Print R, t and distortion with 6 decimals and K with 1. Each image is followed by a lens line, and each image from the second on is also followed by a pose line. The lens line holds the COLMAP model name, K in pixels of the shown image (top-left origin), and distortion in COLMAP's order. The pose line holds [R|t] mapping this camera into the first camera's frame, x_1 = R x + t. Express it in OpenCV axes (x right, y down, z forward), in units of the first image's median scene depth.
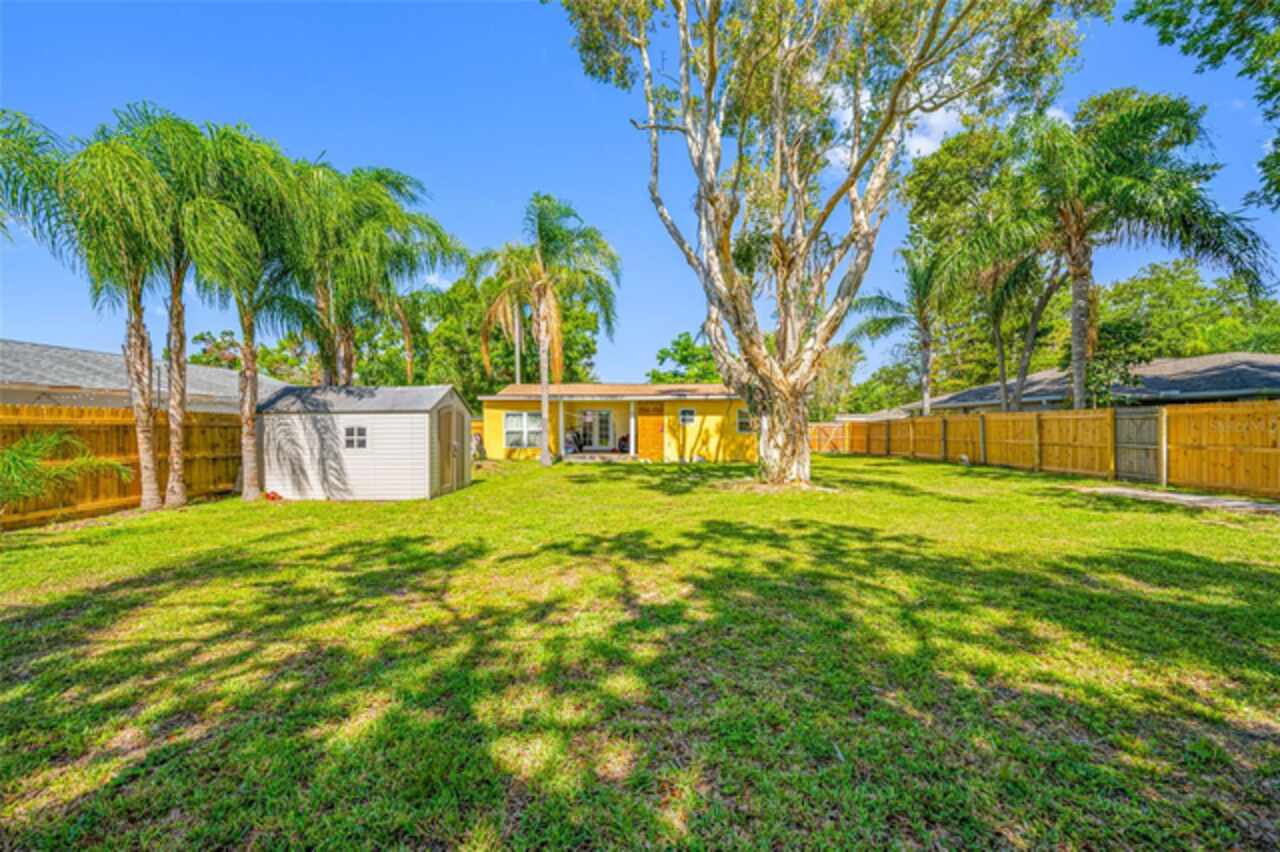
lens RADIAL K [[511.3, 0, 642.4], [0, 511.3, 428.1], [0, 0, 1]] dist [0.014030, -0.001030]
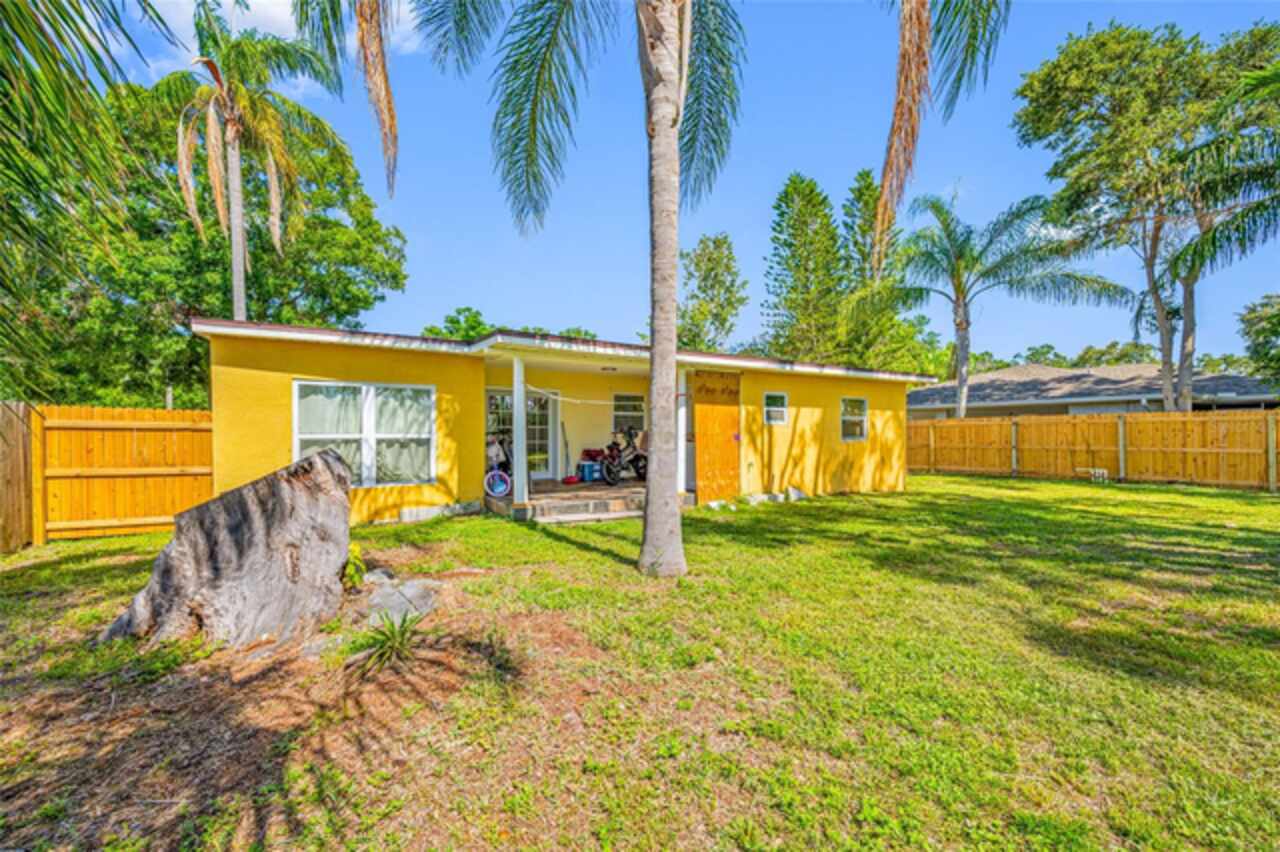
lens RADIAL K [[511.3, 0, 638.8], [0, 511.3, 436.4], [0, 0, 1]] dist [0.014030, -0.001030]
pose [[0.846424, 0.001472, 0.532507, -0.283283], [-0.001169, 0.999999, -0.000905, 0.005024], [-0.532508, 0.000144, 0.846425, 0.654266]]
